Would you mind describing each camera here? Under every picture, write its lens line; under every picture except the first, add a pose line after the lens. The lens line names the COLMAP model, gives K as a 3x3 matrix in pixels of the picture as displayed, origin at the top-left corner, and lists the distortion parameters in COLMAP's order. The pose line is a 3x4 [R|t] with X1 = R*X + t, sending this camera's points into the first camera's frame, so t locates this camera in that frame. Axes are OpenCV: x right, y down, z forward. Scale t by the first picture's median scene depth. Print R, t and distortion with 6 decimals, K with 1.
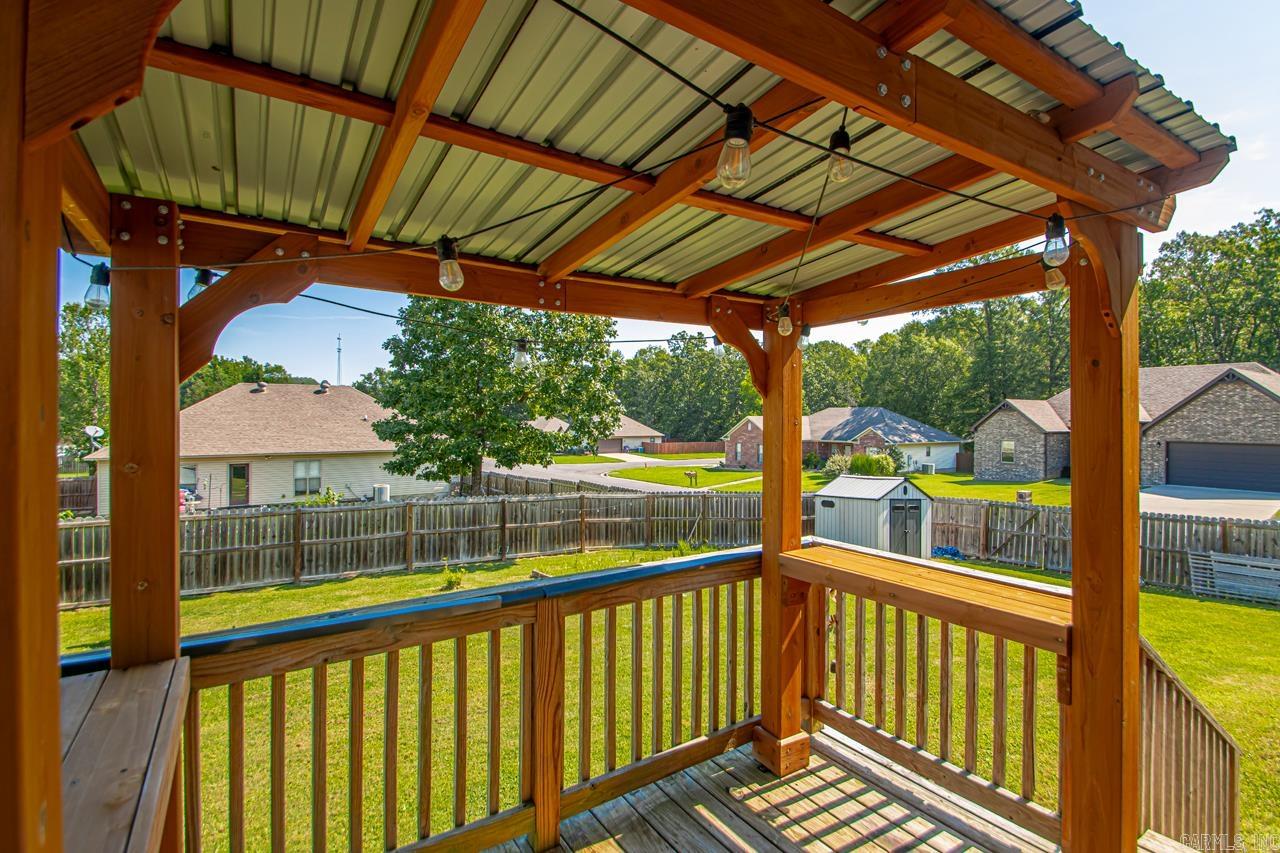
lens RADIAL K [[614.8, 0, 634.7], [0, 614.8, 420.3], [0, 0, 1]] dist [0.020903, -0.019563]
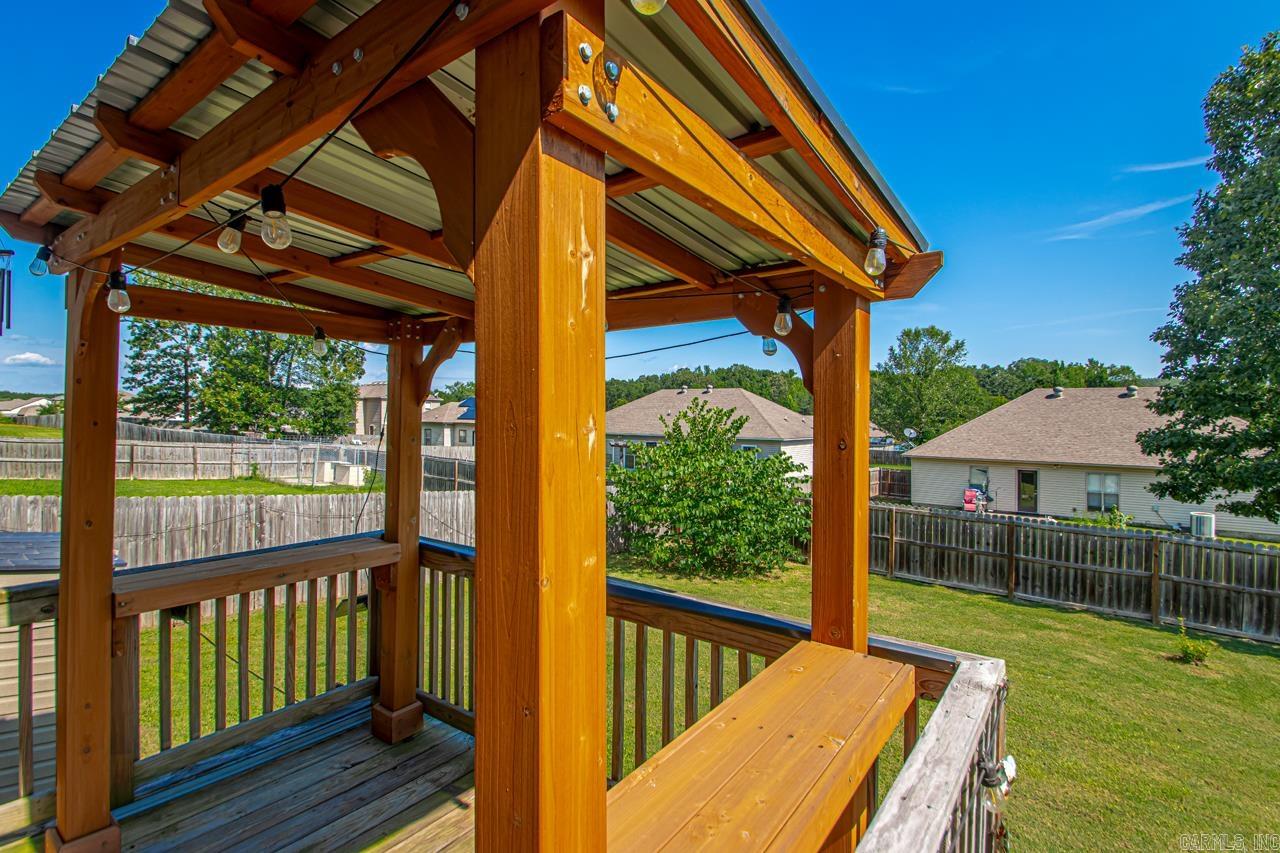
lens RADIAL K [[615.7, 0, 628.0], [0, 615.7, 412.6], [0, 0, 1]] dist [0.023625, -0.021686]
pose [[0.332923, -0.001331, -0.942953, 0.111982], [-0.018734, 0.999792, -0.008025, -0.002904], [0.942768, 0.020337, 0.332829, 0.082344]]
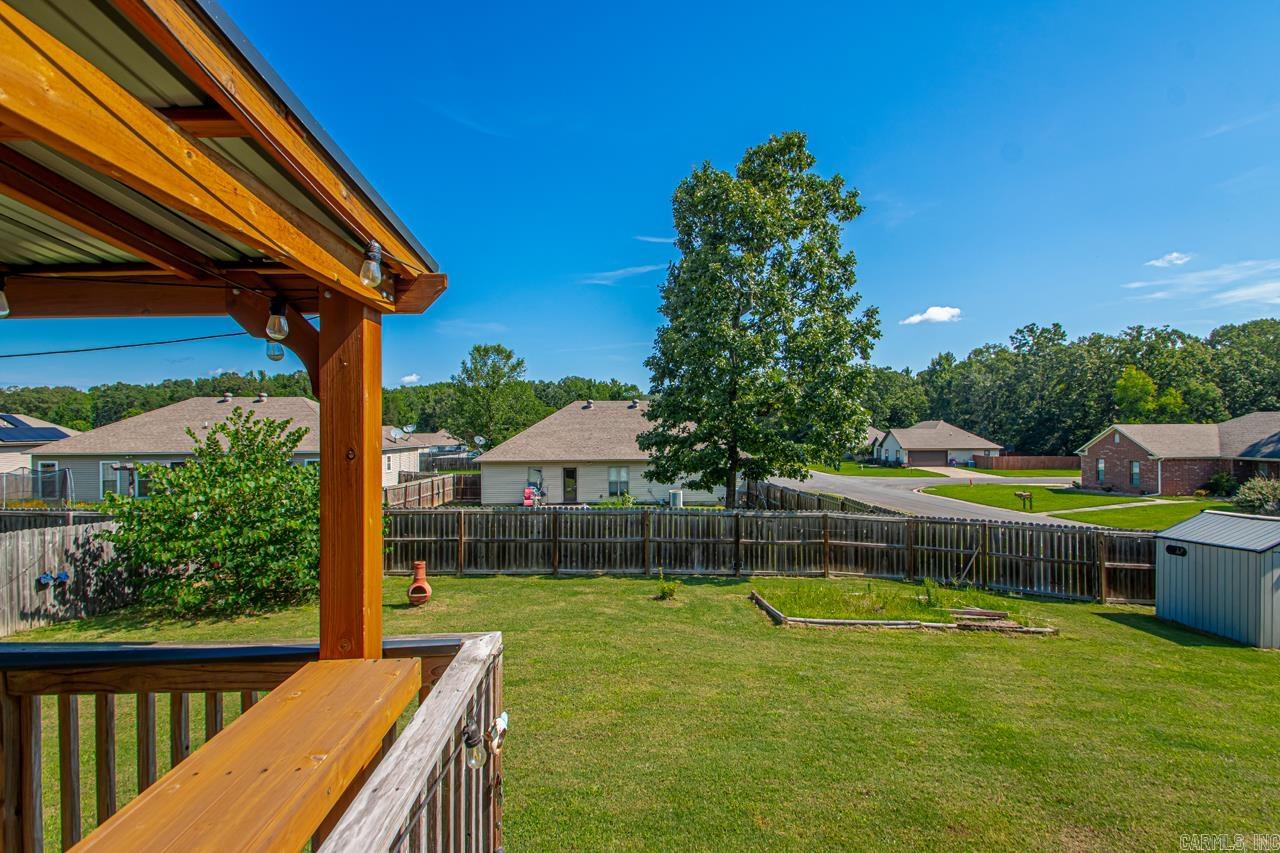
lens RADIAL K [[596.1, 0, 650.0], [0, 596.1, 424.1], [0, 0, 1]] dist [0.018771, -0.018462]
pose [[0.862612, -0.008253, -0.505799, 0.118875], [0.003237, 0.999936, -0.010796, -0.002859], [0.505856, 0.007676, 0.862584, 0.089275]]
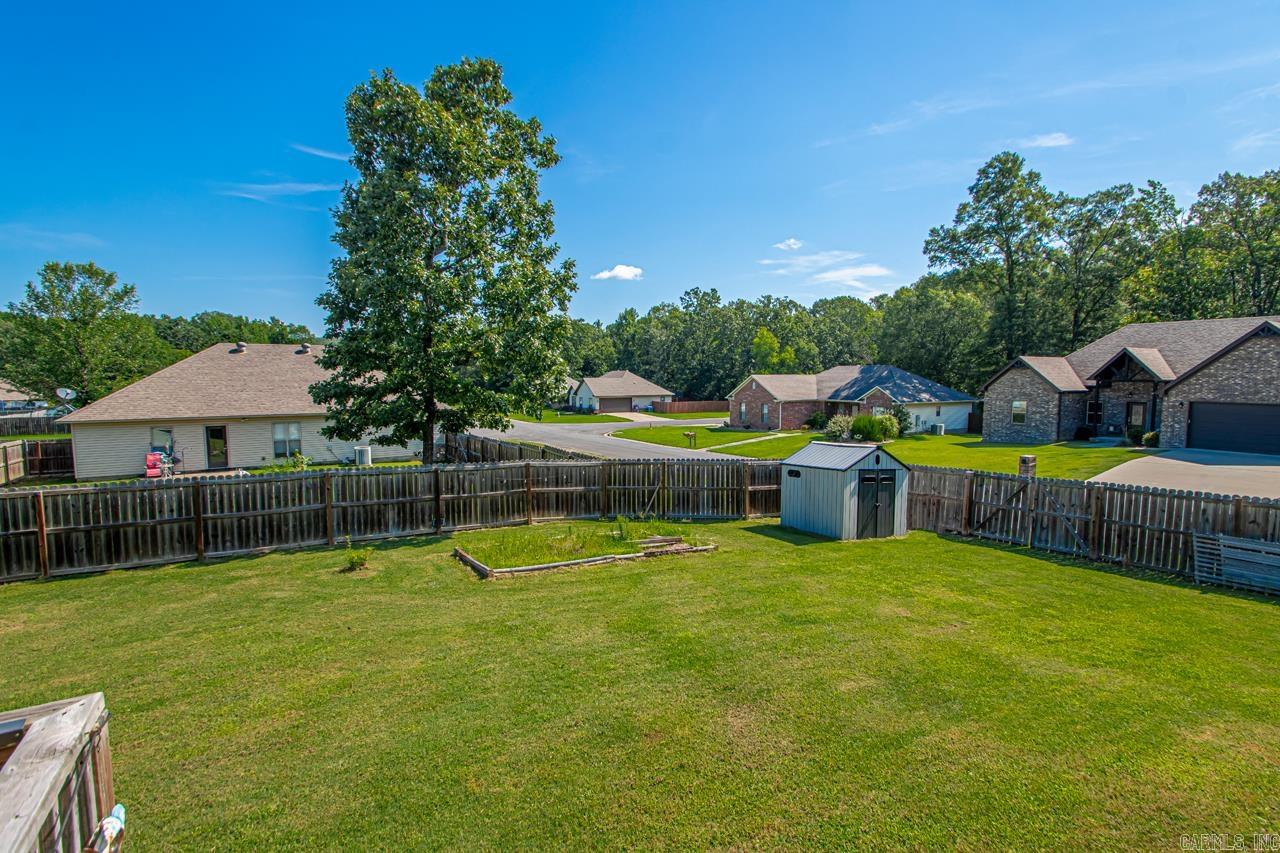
lens RADIAL K [[596.1, 0, 650.0], [0, 596.1, 424.1], [0, 0, 1]] dist [0.018771, -0.018462]
pose [[0.999368, -0.000532, -0.035551, 0.110934], [0.003259, 0.997049, 0.076696, -0.004549], [0.035405, -0.076764, 0.996421, 0.100565]]
